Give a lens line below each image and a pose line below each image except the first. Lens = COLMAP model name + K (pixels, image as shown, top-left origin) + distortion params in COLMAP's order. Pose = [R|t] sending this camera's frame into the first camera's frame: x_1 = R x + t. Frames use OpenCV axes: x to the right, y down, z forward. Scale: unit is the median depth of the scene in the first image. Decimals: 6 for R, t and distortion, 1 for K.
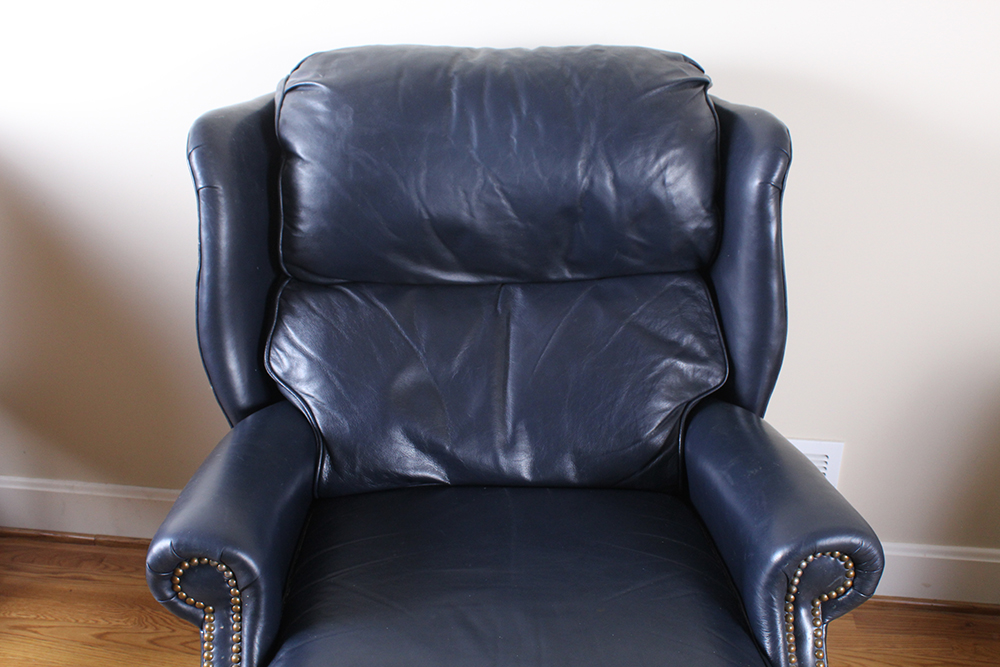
lens RADIAL K [[1121.1, 0, 504.1], [0, 1121.1, 334.6], [0, 0, 1]] dist [-0.048061, 0.000000]
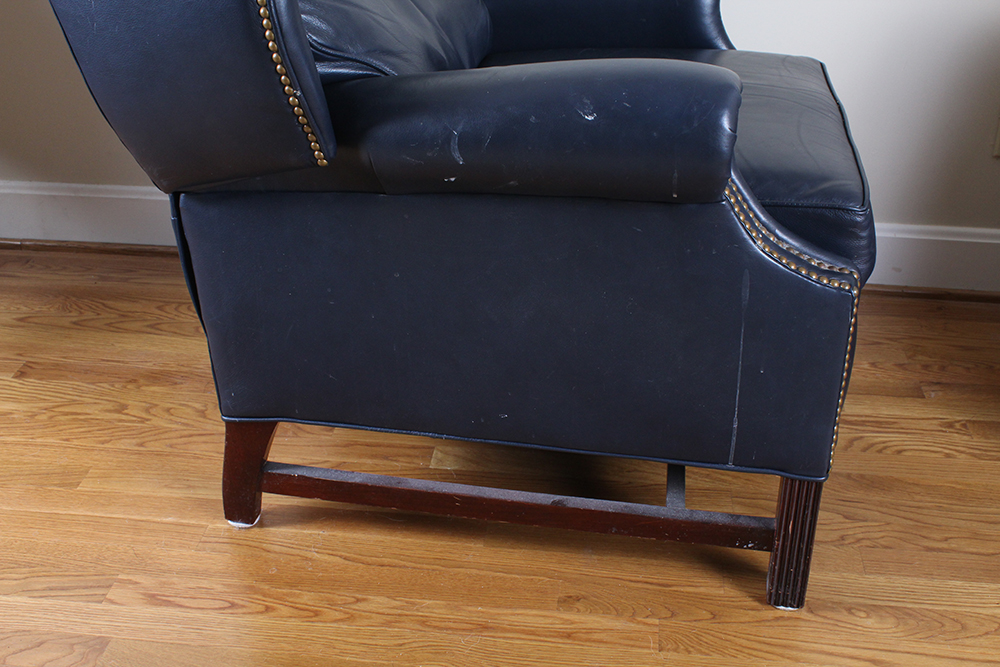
lens RADIAL K [[1180.2, 0, 499.4], [0, 1180.2, 316.9], [0, 0, 1]] dist [-0.048434, 0.000000]
pose [[0.999959, -0.006683, -0.006138, 0.066099], [0.007168, 0.996538, 0.082825, 0.243091], [0.005564, -0.082865, 0.996545, 0.004672]]
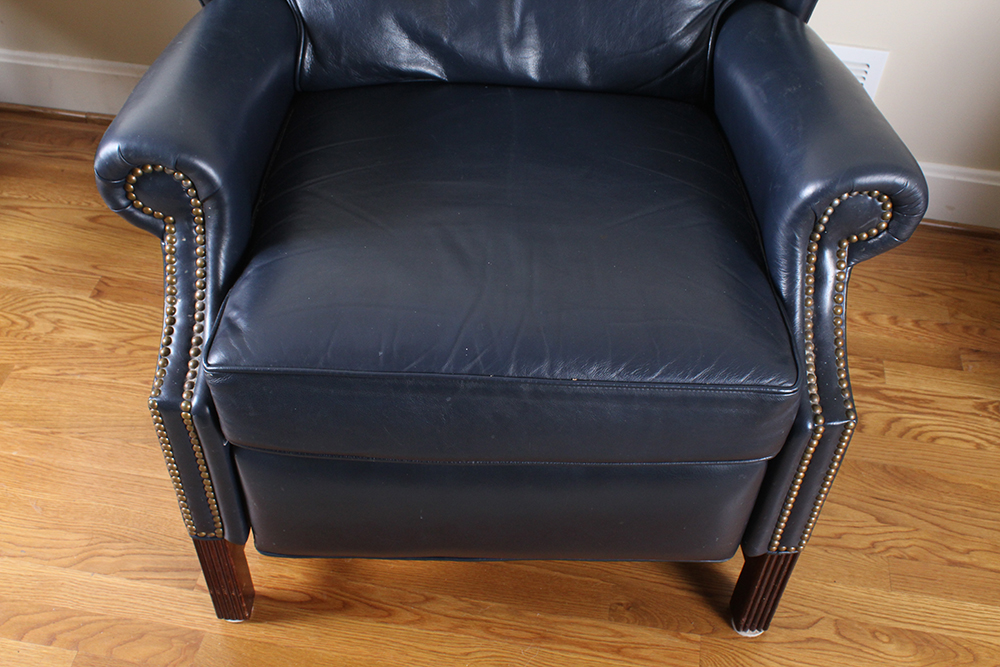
lens RADIAL K [[1084.1, 0, 499.8], [0, 1084.1, 330.1], [0, 0, 1]] dist [-0.067610, 0.000000]
pose [[0.998690, 0.049223, -0.014010, 0.015131], [-0.040497, 0.927456, 0.371733, -0.004399], [0.031292, -0.370679, 0.928234, 0.125812]]
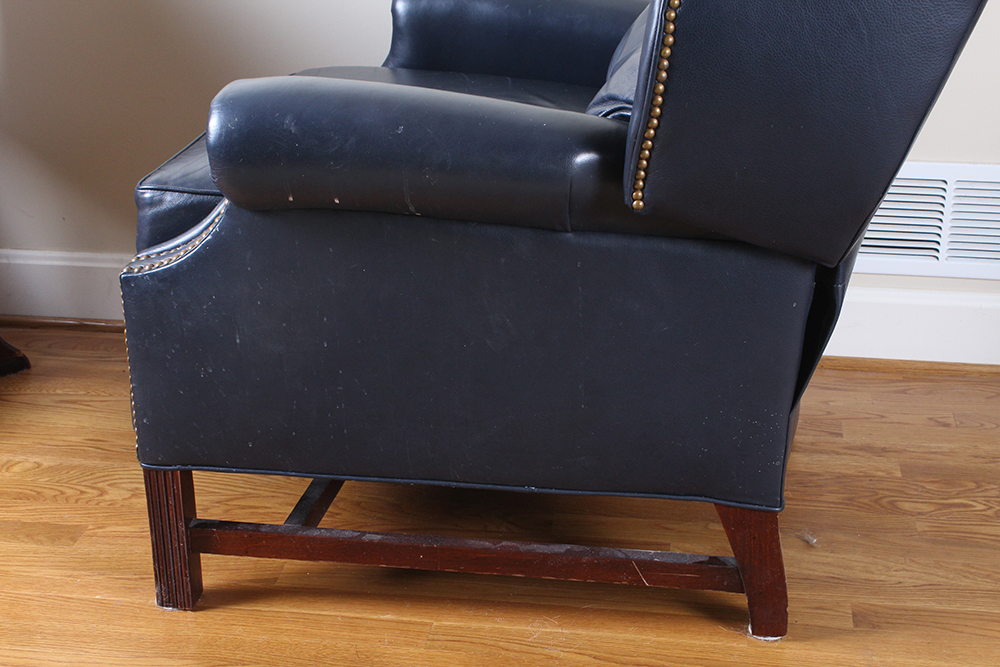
lens RADIAL K [[1491.0, 0, 511.8], [0, 1491.0, 299.9], [0, 0, 1]] dist [0.002378, 0.000000]
pose [[0.999041, -0.007343, -0.043159, -0.071385], [0.006216, 0.999638, -0.026187, 0.283894], [0.043336, 0.025894, 0.998725, -0.140310]]
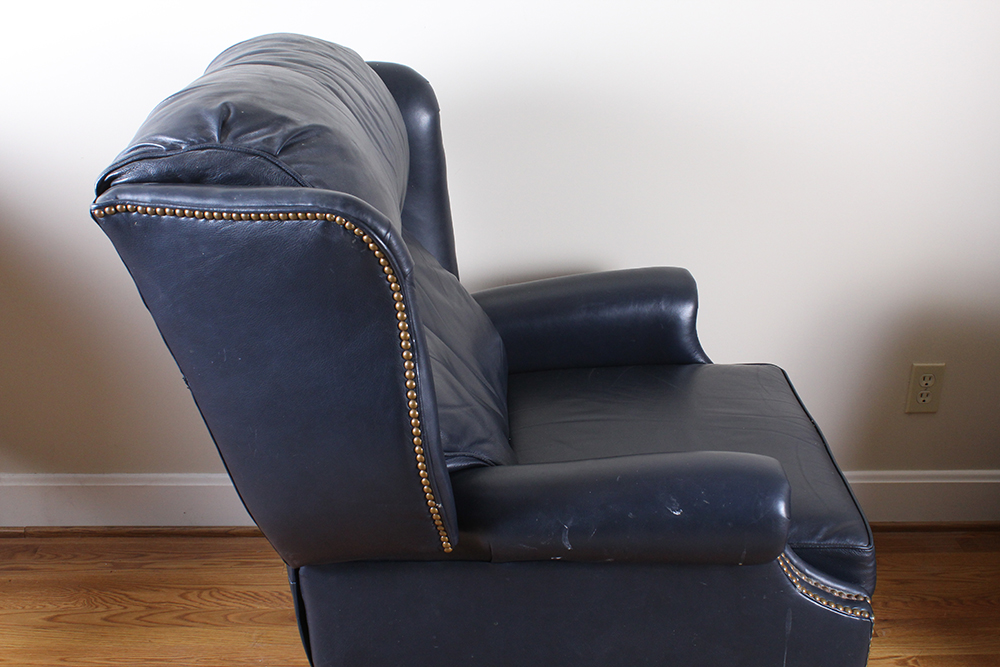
lens RADIAL K [[1180.2, 0, 513.9], [0, 1180.2, 342.7], [0, 0, 1]] dist [-0.048434, 0.000000]
pose [[0.987859, -0.055587, 0.145067, -0.116309], [0.055823, 0.998438, 0.002445, 0.055959], [-0.144977, 0.005683, 0.989419, -0.133956]]
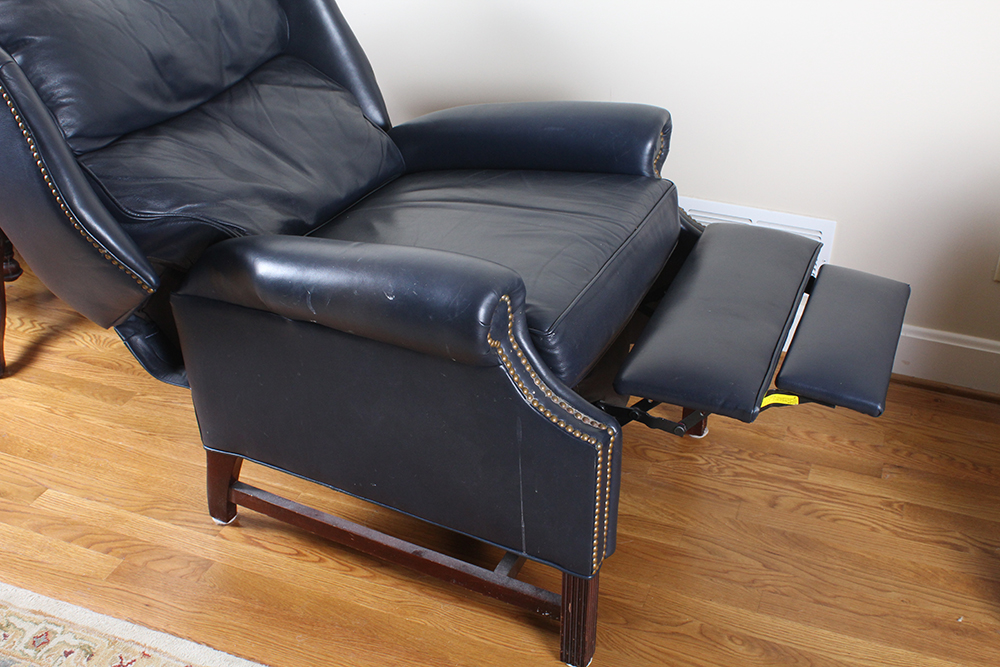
lens RADIAL K [[1084.1, 0, 495.7], [0, 1084.1, 337.0], [0, 0, 1]] dist [-0.067610, 0.000000]
pose [[0.967778, 0.124128, -0.219082, 0.287893], [-0.094422, 0.985462, 0.141242, 0.116782], [0.233429, -0.116004, 0.965429, -0.184187]]
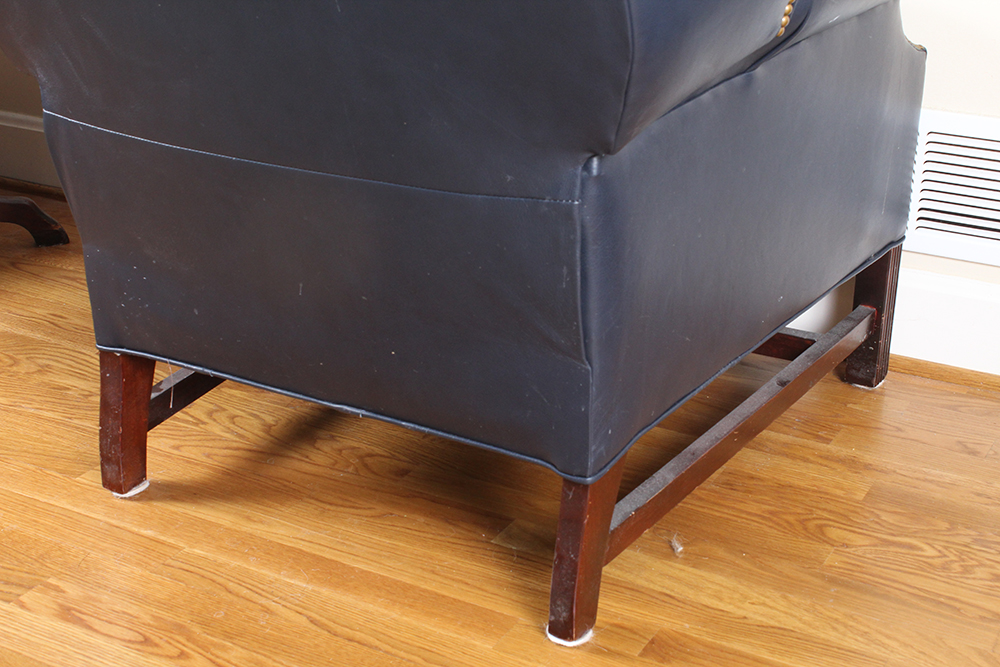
lens RADIAL K [[1477.9, 0, 496.8], [0, 1477.9, 332.0], [0, 0, 1]] dist [-0.010862, 0.000000]
pose [[0.921931, 0.139862, -0.361224, 0.327213], [-0.140005, 0.989812, 0.025917, 0.299696], [0.361168, 0.026680, 0.932119, 0.127602]]
